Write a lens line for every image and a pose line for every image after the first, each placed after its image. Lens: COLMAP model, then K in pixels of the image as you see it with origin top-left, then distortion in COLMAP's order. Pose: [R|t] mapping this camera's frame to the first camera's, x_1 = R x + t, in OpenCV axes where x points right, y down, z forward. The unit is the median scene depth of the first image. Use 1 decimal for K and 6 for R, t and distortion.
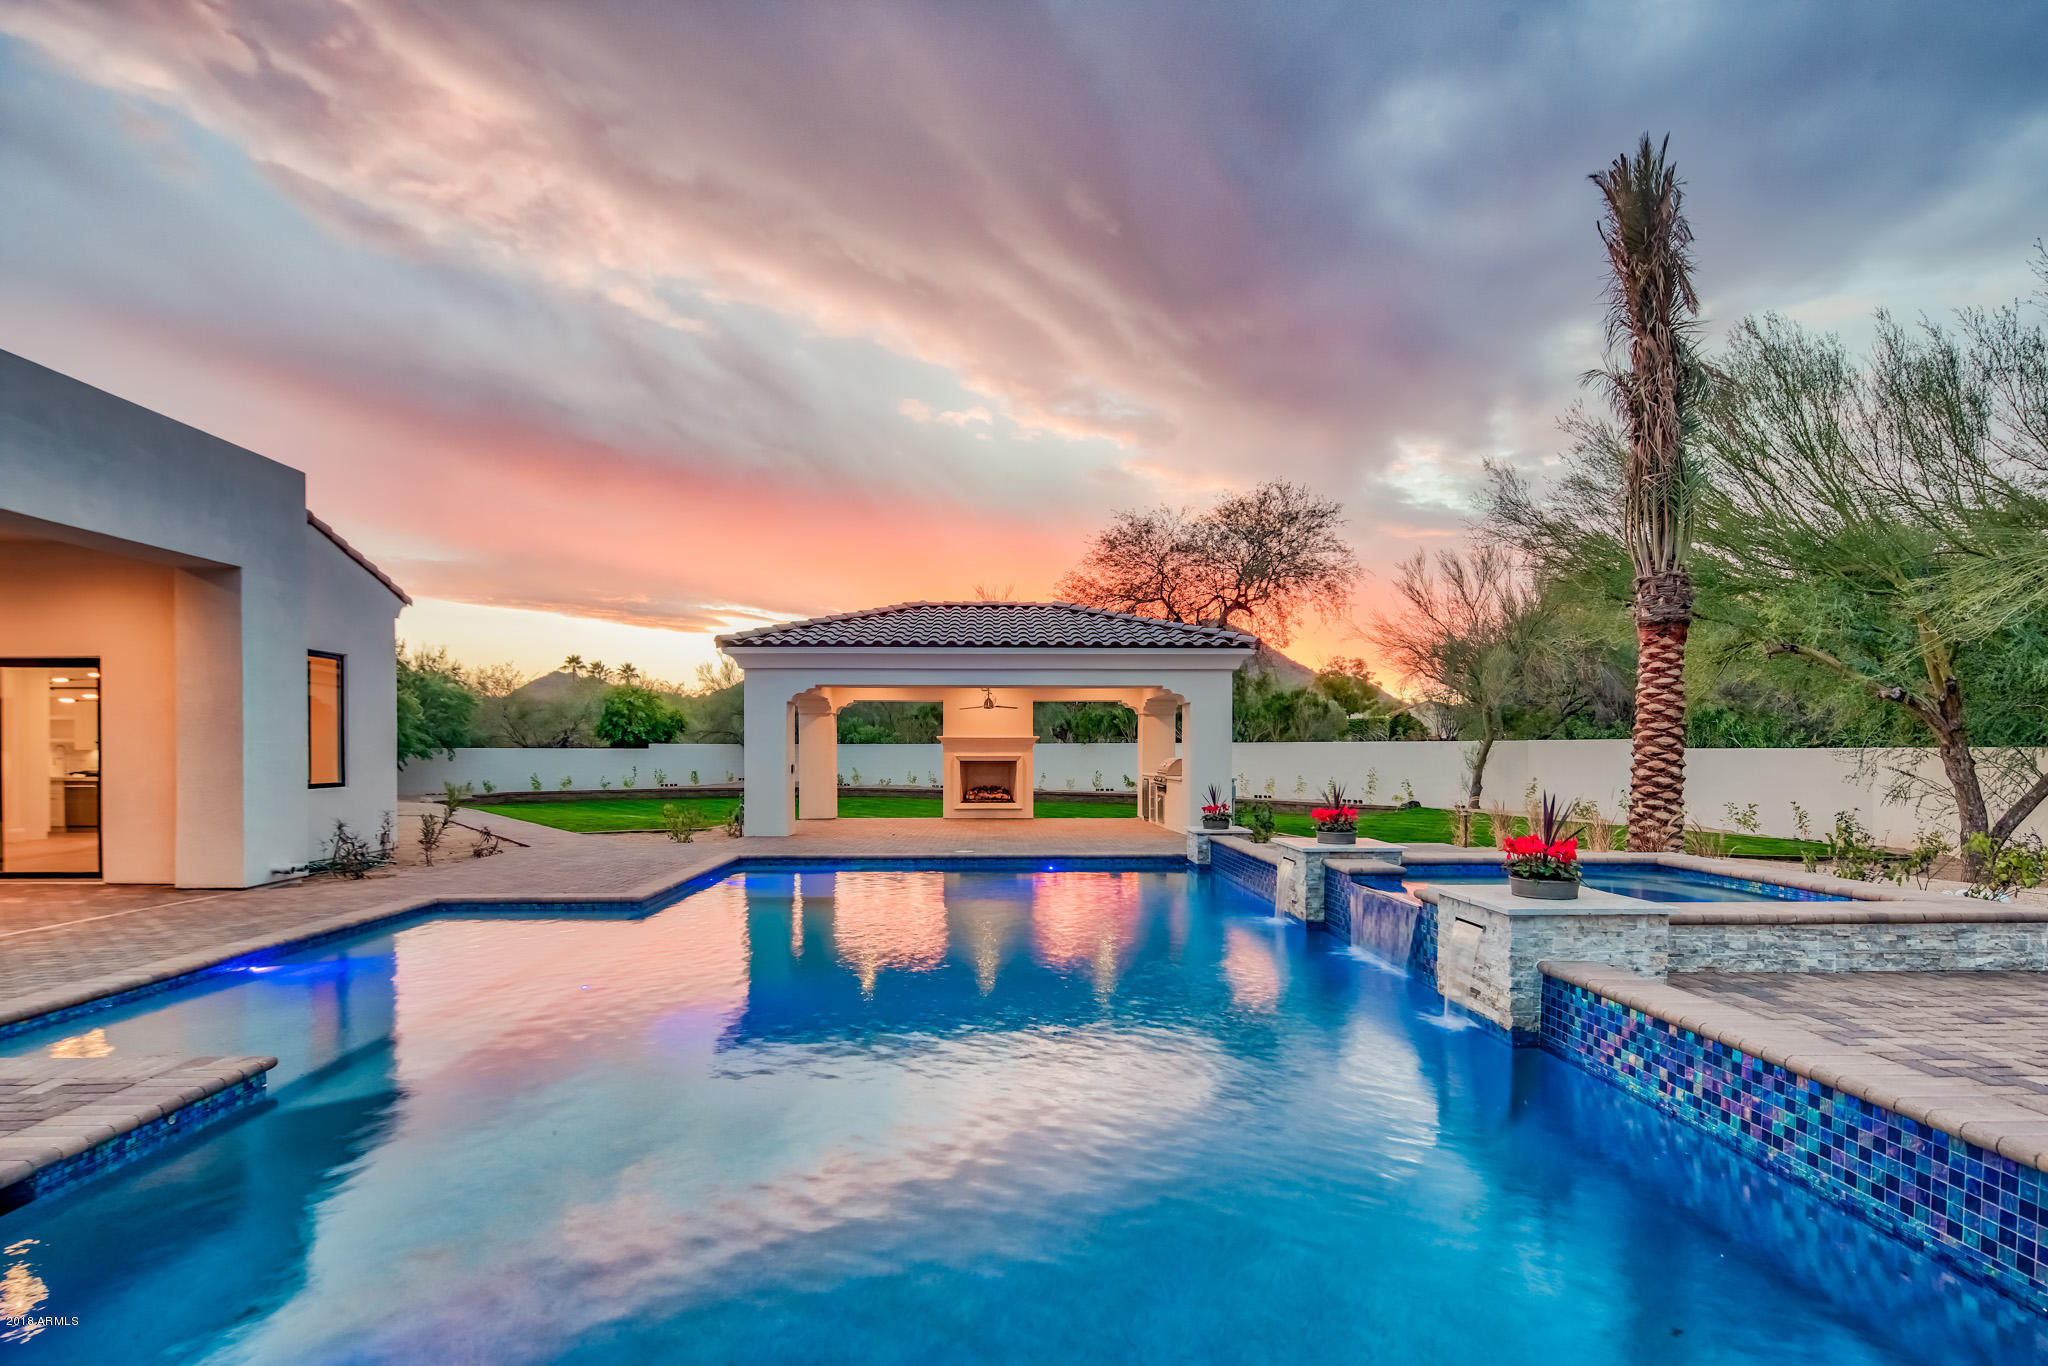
lens RADIAL K [[996.2, 0, 976.7], [0, 996.2, 770.2], [0, 0, 1]] dist [-0.000583, -0.000130]
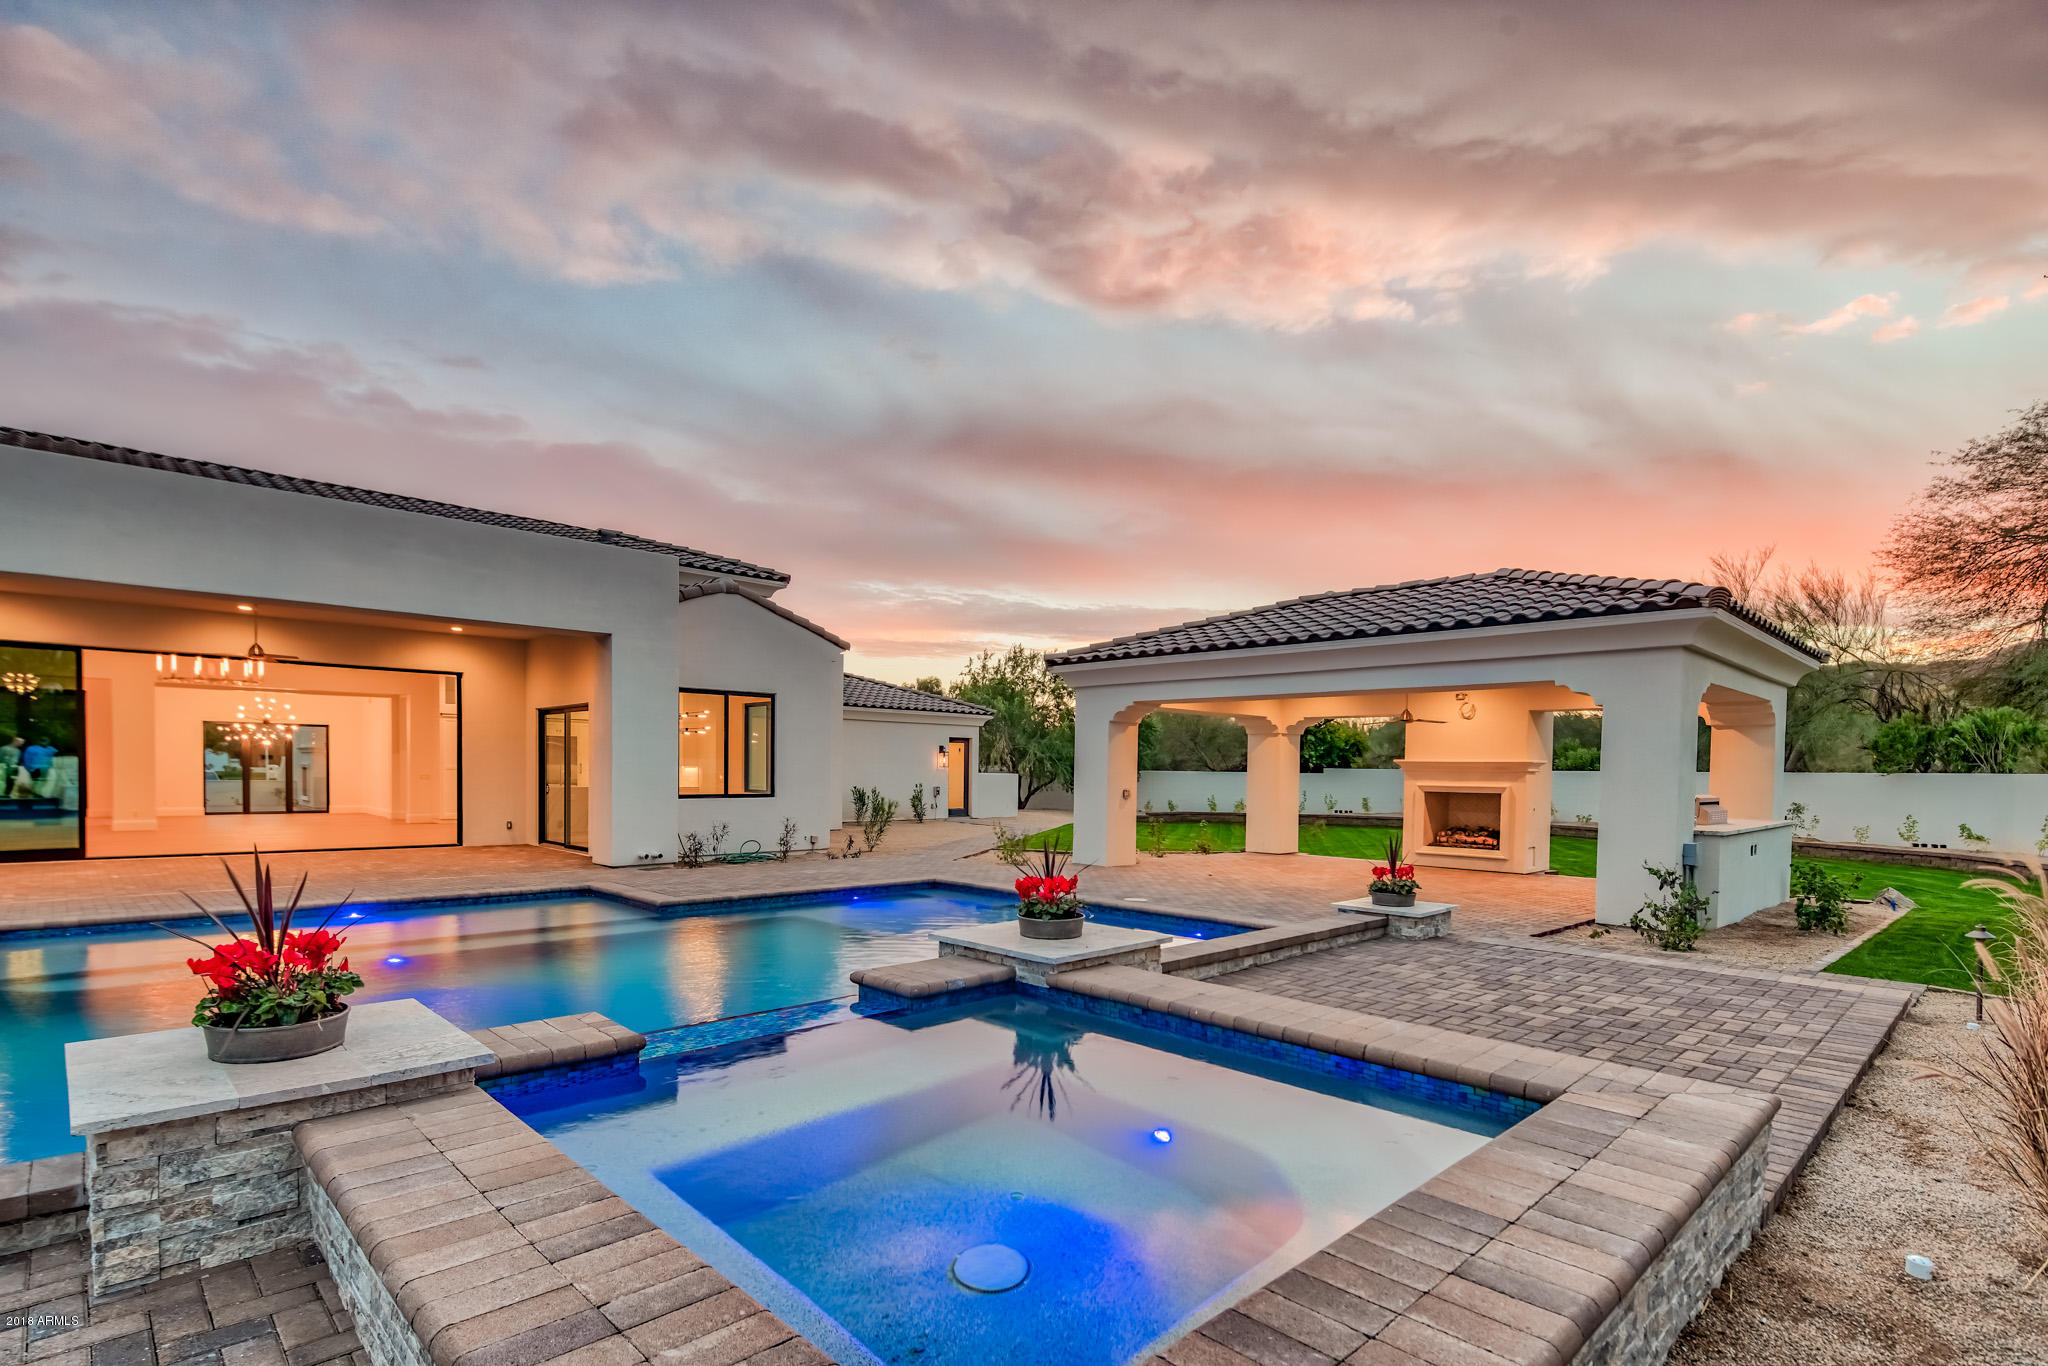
lens RADIAL K [[996.2, 0, 976.7], [0, 996.2, 770.2], [0, 0, 1]] dist [-0.000583, -0.000130]
pose [[0.683906, 0.010474, -0.729495, 0.308284], [-0.028664, 0.999511, -0.012522, -0.006360], [0.729007, 0.029475, 0.683872, 0.213031]]
